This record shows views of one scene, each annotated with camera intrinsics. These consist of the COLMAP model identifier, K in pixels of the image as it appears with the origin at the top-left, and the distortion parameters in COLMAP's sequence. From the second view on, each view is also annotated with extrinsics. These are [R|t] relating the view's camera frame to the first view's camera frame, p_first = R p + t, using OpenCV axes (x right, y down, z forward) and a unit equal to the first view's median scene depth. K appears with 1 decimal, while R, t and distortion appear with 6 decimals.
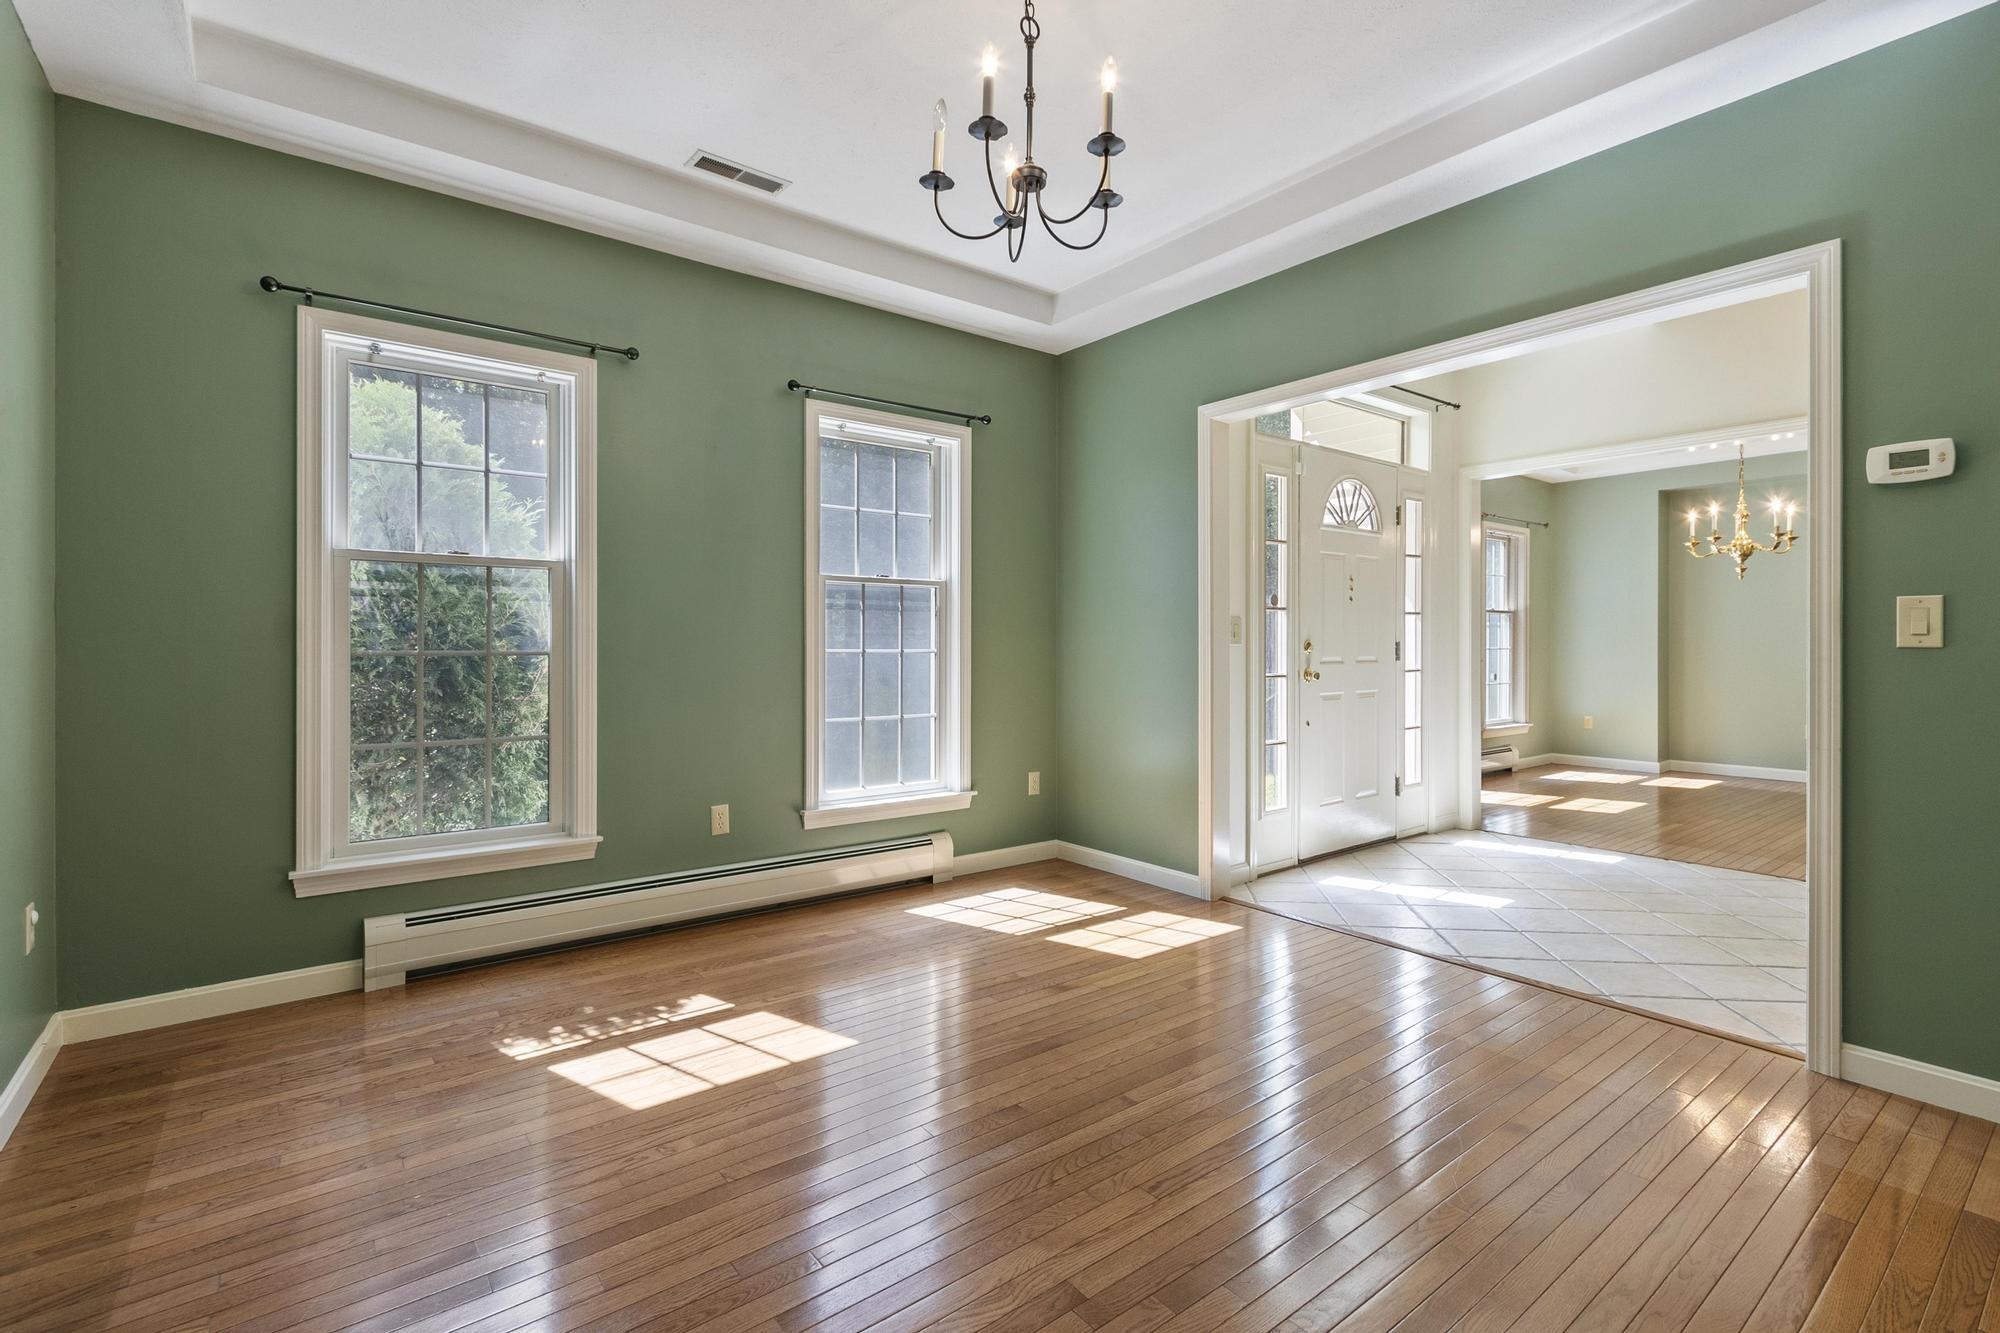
lens RADIAL K [[905.9, 0, 995.1], [0, 905.9, 642.1], [0, 0, 1]] dist [-0.000229, 0.000040]
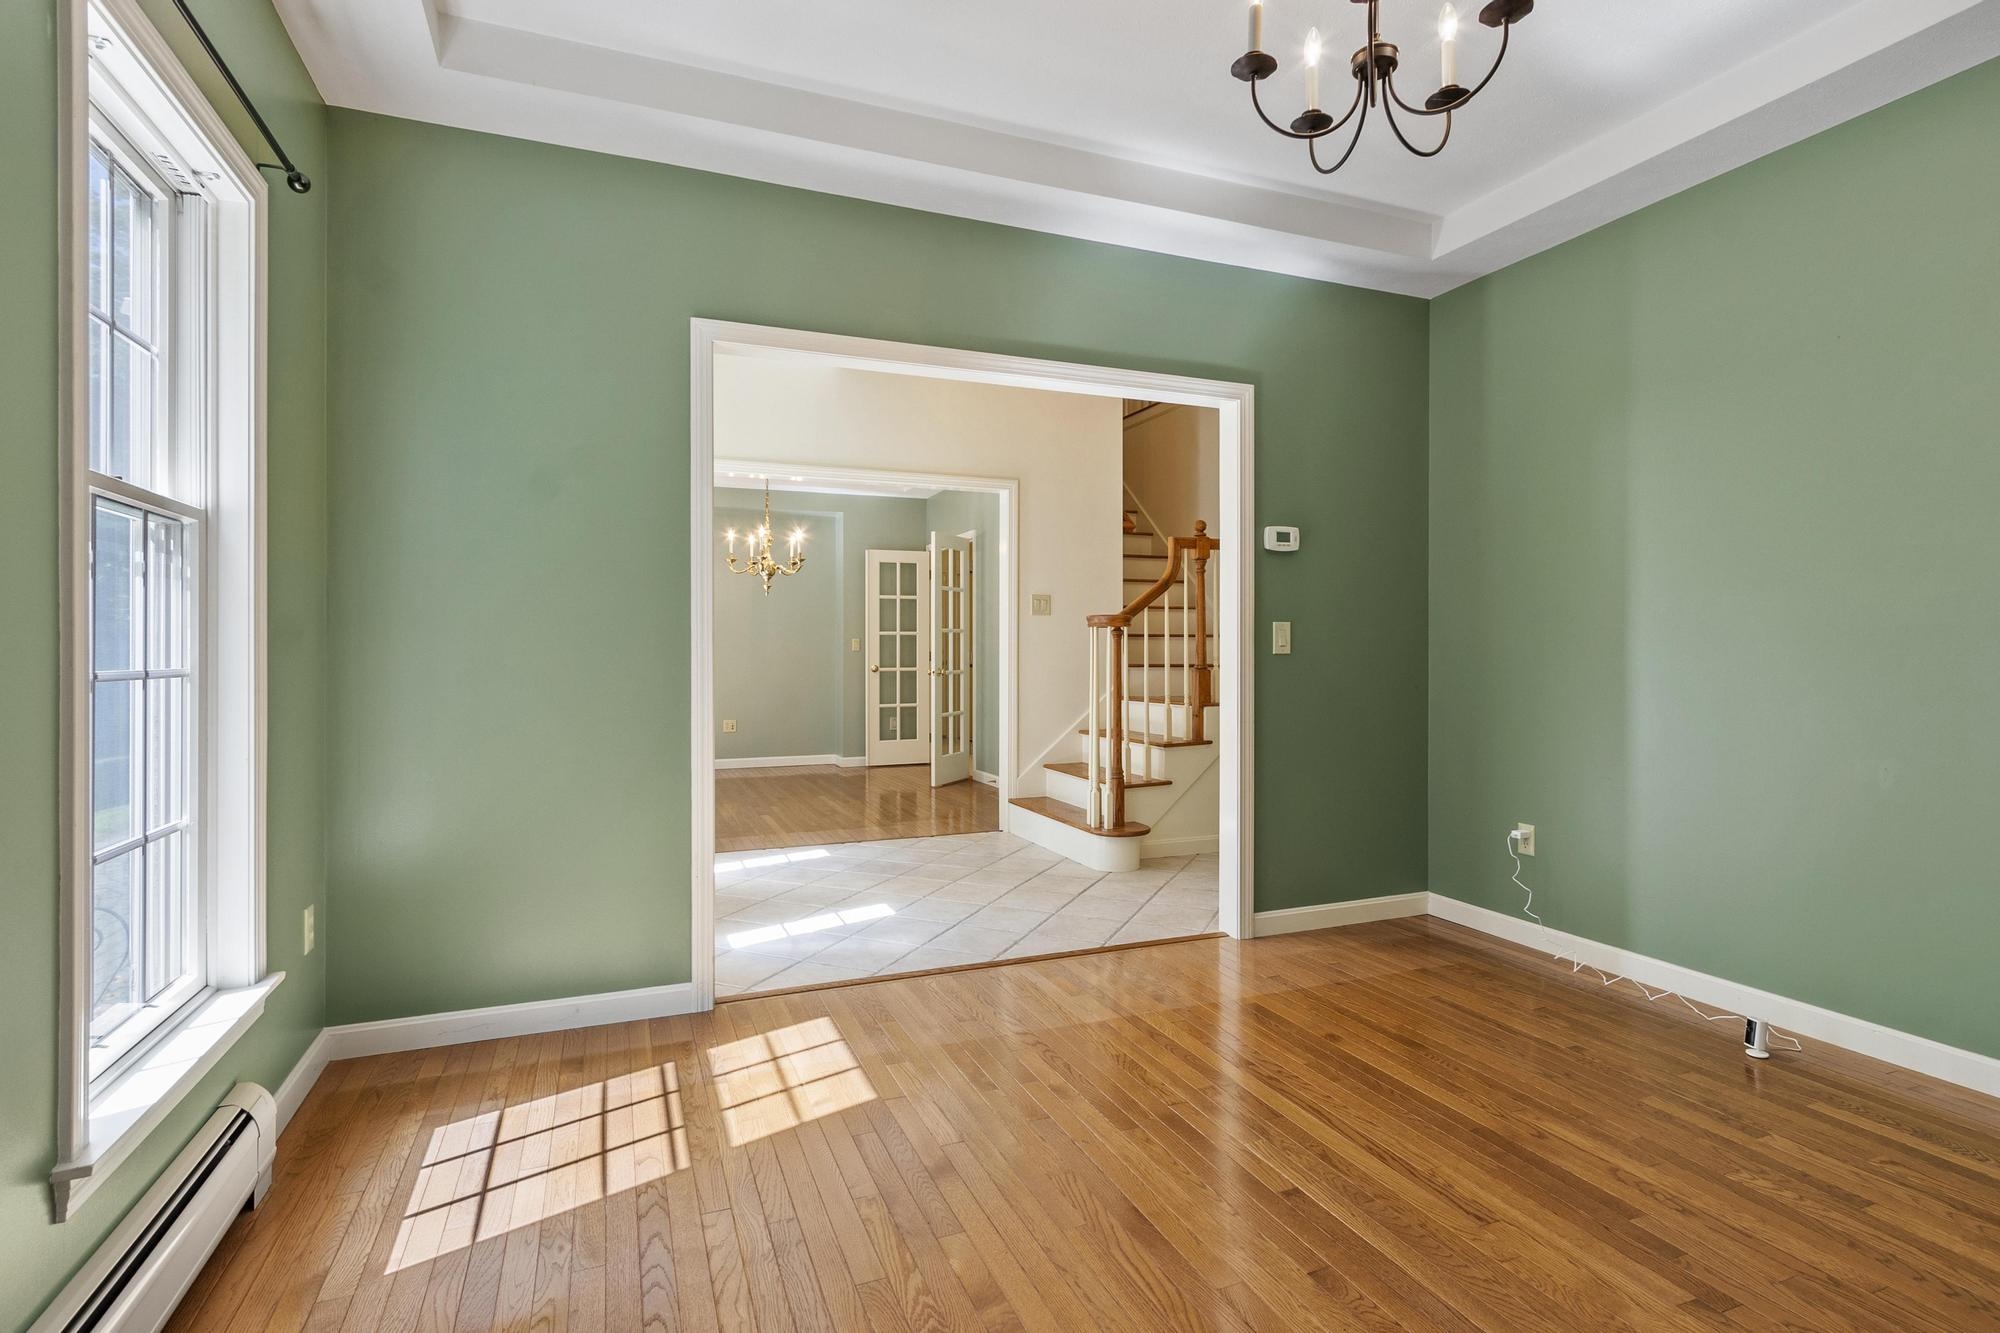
lens RADIAL K [[975.1, 0, 995.5], [0, 975.1, 658.2], [0, 0, 1]] dist [0.000630, -0.001346]
pose [[0.274275, -0.009335, 0.961606, -0.549420], [0.000625, 0.999954, 0.009528, -0.002738], [-0.961651, -0.002012, 0.274268, 0.698687]]
